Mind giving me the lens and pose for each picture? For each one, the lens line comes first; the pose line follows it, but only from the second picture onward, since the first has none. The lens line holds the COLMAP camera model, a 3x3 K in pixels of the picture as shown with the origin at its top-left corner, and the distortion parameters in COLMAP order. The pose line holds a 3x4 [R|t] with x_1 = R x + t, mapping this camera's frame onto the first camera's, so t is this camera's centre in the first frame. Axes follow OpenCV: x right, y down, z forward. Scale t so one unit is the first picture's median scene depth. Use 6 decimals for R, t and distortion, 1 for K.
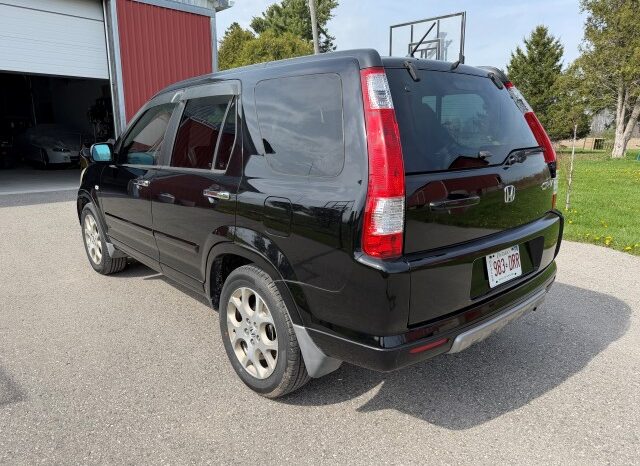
lens RADIAL K [[456.3, 0, 317.1], [0, 456.3, 235.9], [0, 0, 1]] dist [0.025092, -0.029828]
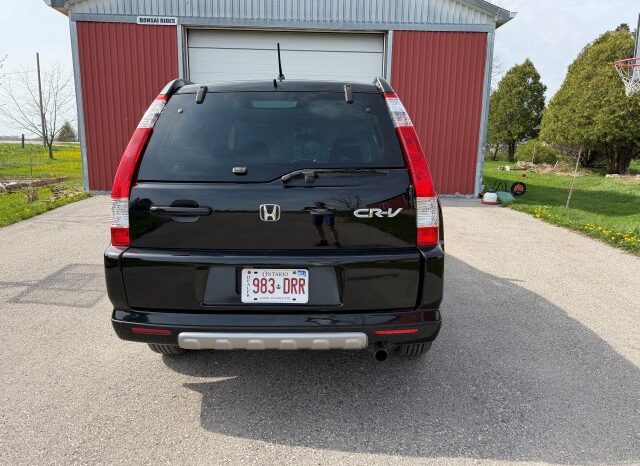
lens RADIAL K [[456.3, 0, 320.4], [0, 456.3, 232.7], [0, 0, 1]] dist [0.025092, -0.029828]
pose [[0.724890, 0.135021, -0.675503, 1.066808], [-0.162272, 0.986477, 0.023042, -0.080551], [0.669479, 0.092913, 0.736997, 0.336173]]
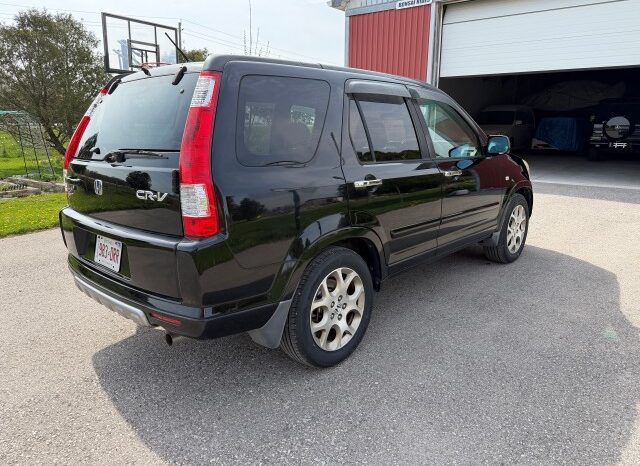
lens RADIAL K [[456.3, 0, 313.8], [0, 456.3, 236.7], [0, 0, 1]] dist [0.025092, -0.029828]
pose [[0.085337, 0.233045, -0.968714, 1.455677], [-0.215418, 0.953580, 0.210427, -0.298703], [0.972786, 0.190721, 0.131577, 1.280646]]
